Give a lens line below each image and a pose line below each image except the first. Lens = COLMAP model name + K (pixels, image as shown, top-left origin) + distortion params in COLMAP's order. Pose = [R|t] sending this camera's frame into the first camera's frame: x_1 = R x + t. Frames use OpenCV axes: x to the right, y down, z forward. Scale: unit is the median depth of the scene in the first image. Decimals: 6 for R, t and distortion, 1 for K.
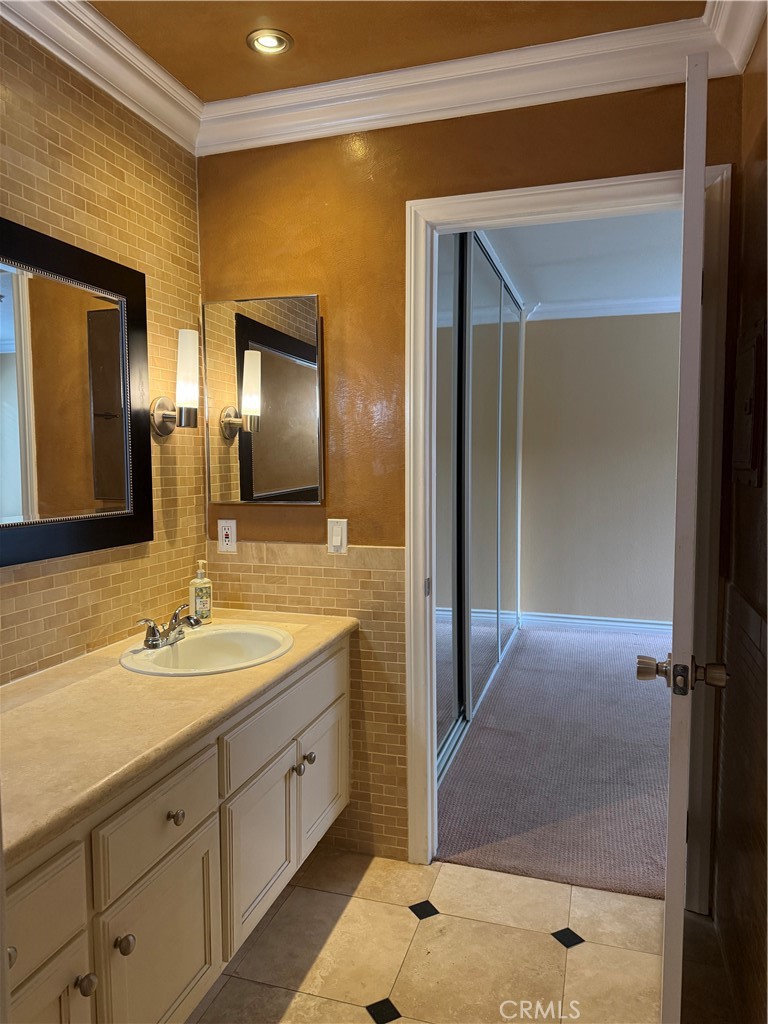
lens RADIAL K [[712.2, 0, 384.0], [0, 712.2, 512.0], [0, 0, 1]] dist [0.086060, -0.086008]
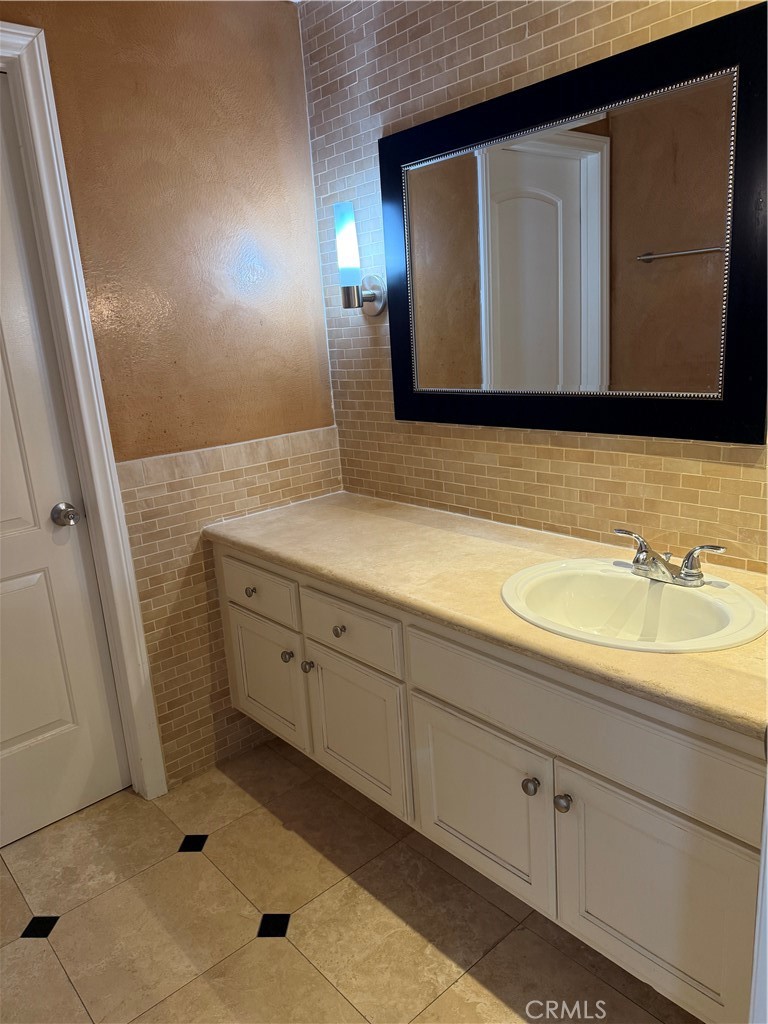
lens RADIAL K [[731.7, 0, 384.0], [0, 731.7, 512.0], [0, 0, 1]] dist [0.089972, -0.087479]
pose [[-0.524937, 0.246181, -0.814762, 0.454760], [0.006060, 0.958315, 0.285651, -0.103913], [0.851120, 0.145011, -0.504547, 1.122451]]
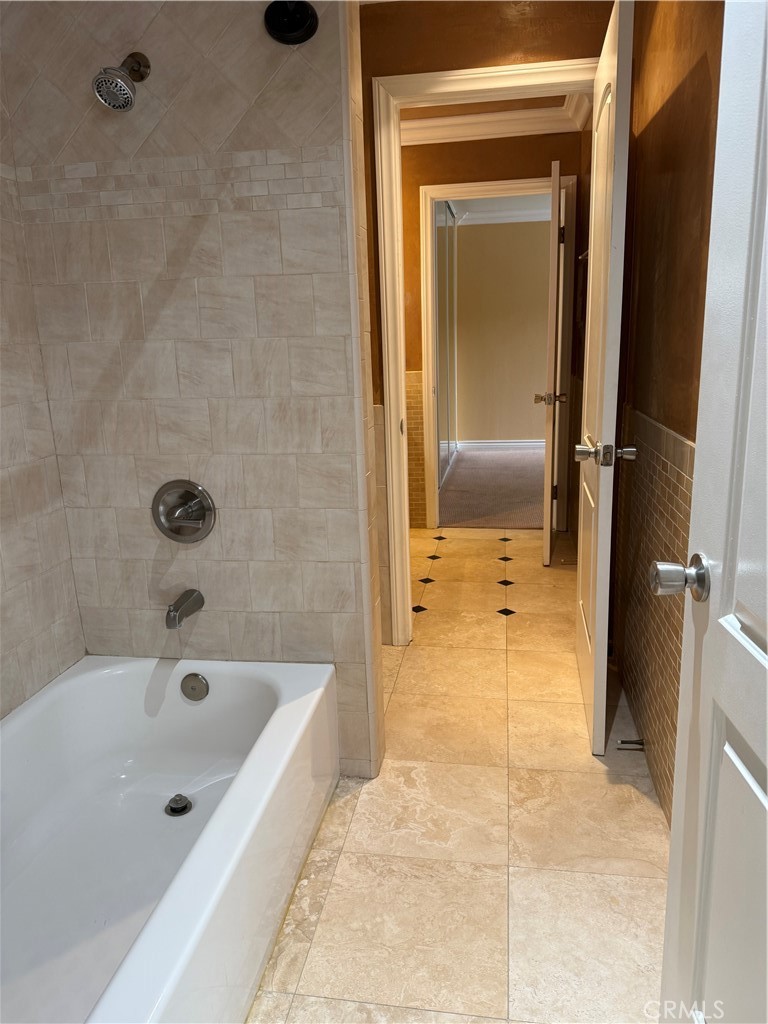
lens RADIAL K [[717.8, 0, 386.6], [0, 717.8, 509.7], [0, 0, 1]] dist [0.132333, -0.230772]
pose [[0.989689, -0.059708, 0.130197, -0.423173], [0.038911, 0.986866, 0.156787, 0.133242], [-0.137849, -0.150104, 0.979013, -1.203882]]
